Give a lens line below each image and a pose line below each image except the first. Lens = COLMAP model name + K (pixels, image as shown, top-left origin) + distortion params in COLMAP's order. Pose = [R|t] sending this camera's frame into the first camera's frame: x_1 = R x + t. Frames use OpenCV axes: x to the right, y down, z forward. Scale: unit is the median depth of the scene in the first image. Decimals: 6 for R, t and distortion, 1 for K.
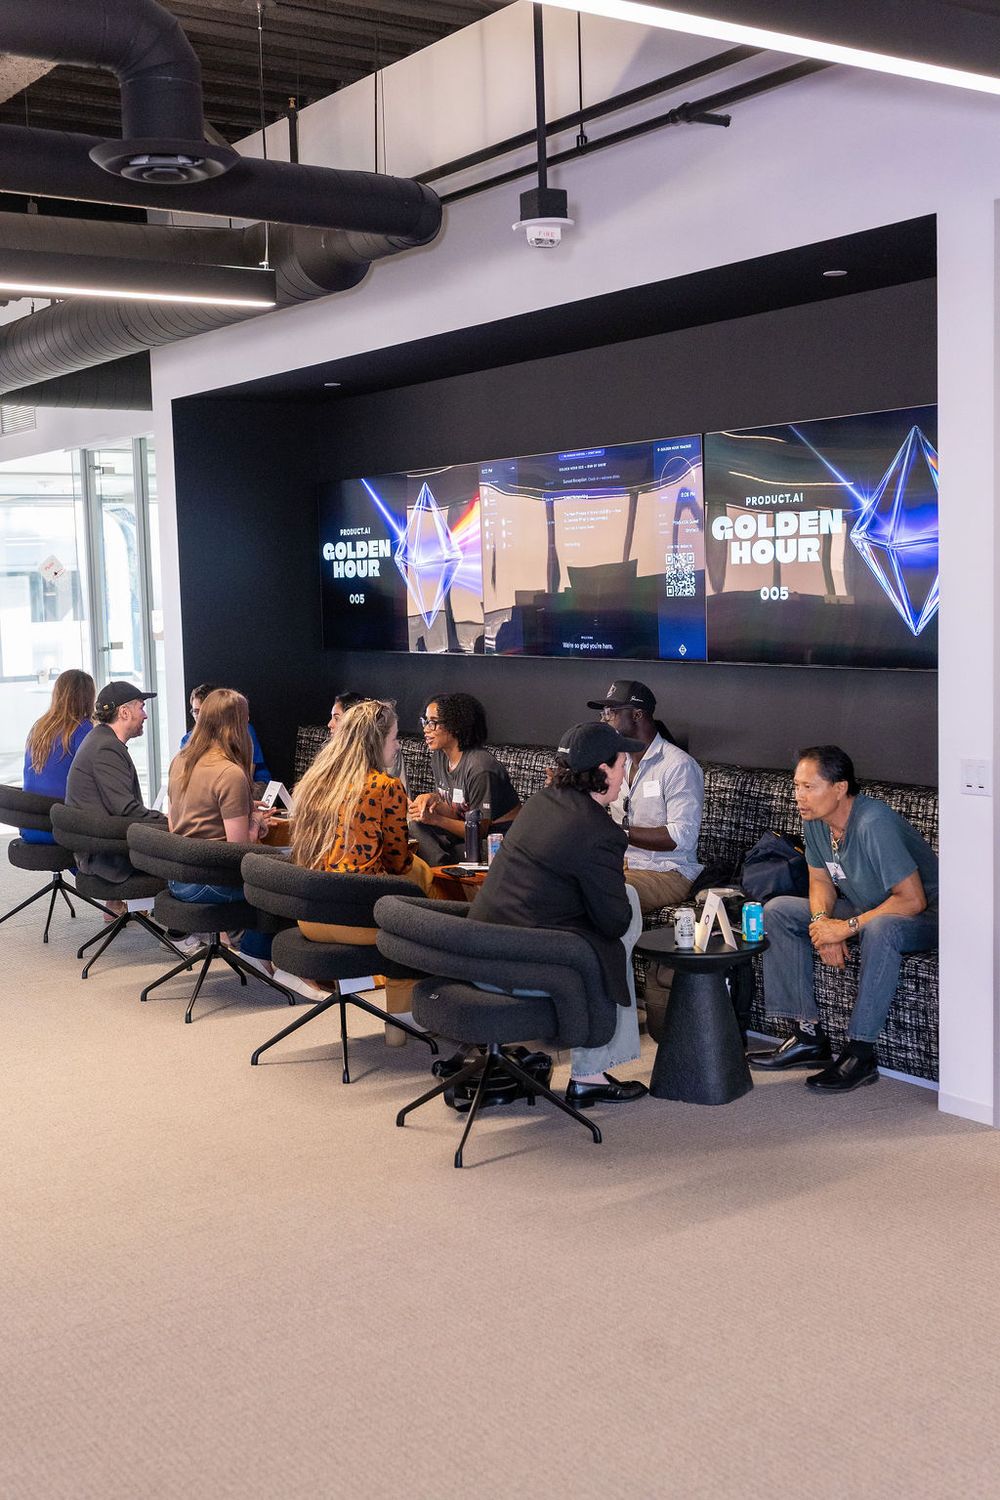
lens RADIAL K [[1753.4, 0, 500.0], [0, 1753.4, 750.0], [0, 0, 1]] dist [0.015756, -0.023248]
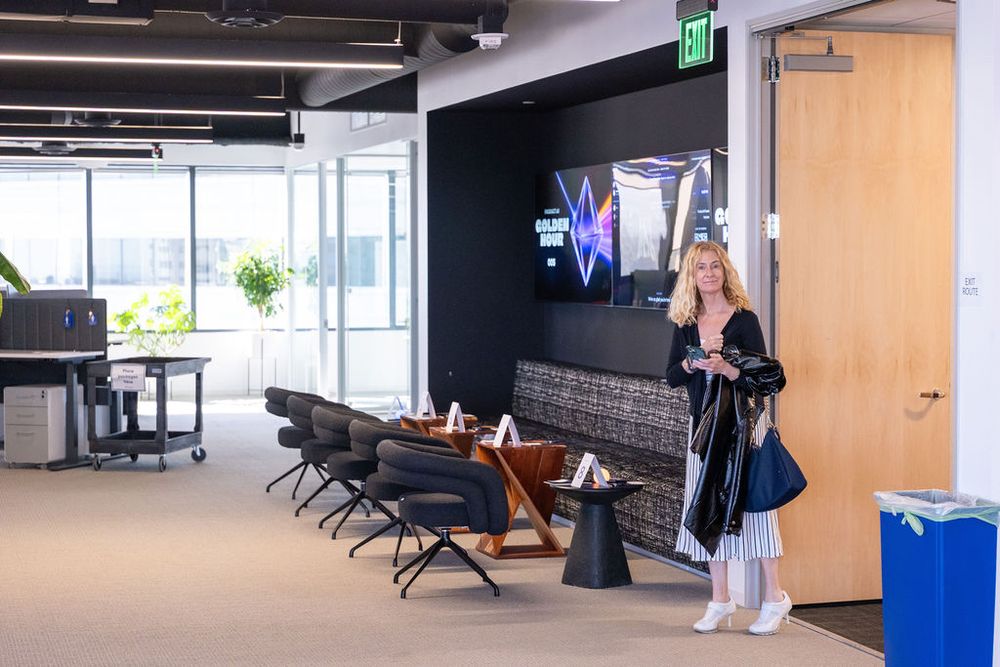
lens RADIAL K [[1971.7, 0, 500.0], [0, 1971.7, 333.5], [0, 0, 1]] dist [-0.023840, 0.325476]
pose [[0.952520, 0.036385, -0.302294, 0.332789], [-0.052540, 0.997583, -0.045479, 0.036075], [0.299908, 0.059202, 0.952129, -0.413714]]
